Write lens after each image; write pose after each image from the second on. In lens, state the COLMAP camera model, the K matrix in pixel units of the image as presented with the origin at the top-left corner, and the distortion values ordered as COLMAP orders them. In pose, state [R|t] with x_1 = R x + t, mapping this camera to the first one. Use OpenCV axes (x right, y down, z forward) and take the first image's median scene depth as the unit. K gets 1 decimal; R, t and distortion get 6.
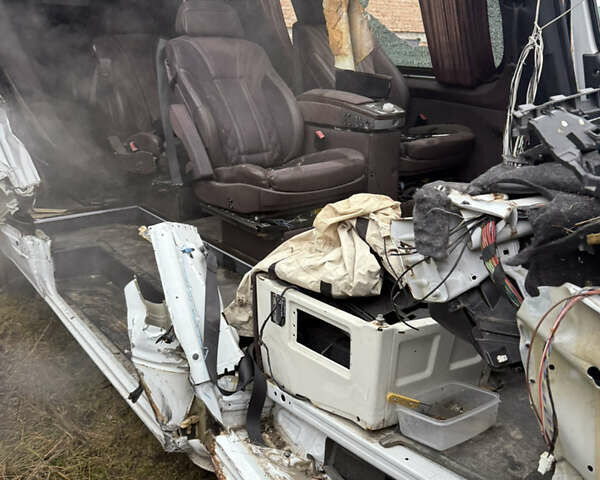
lens RADIAL K [[549.4, 0, 296.4], [0, 549.4, 245.4], [0, 0, 1]] dist [0.048812, -0.090256]
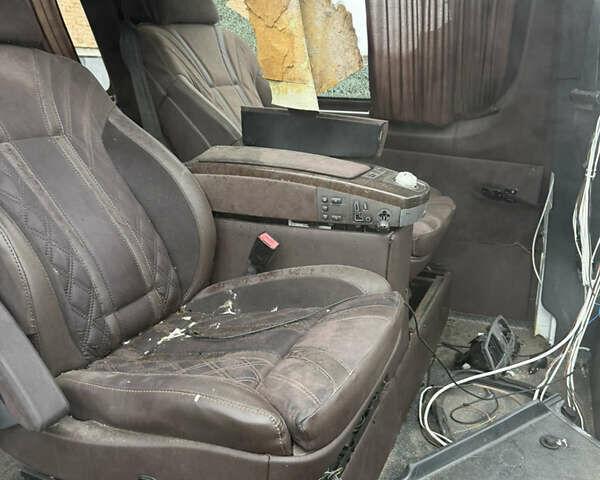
lens RADIAL K [[549.4, 0, 298.0], [0, 549.4, 239.4], [0, 0, 1]] dist [0.048812, -0.090256]
pose [[0.873427, -0.150783, 0.463021, -0.153012], [0.170794, 0.985306, -0.001315, -0.189062], [-0.456019, 0.080230, 0.886346, 0.529969]]
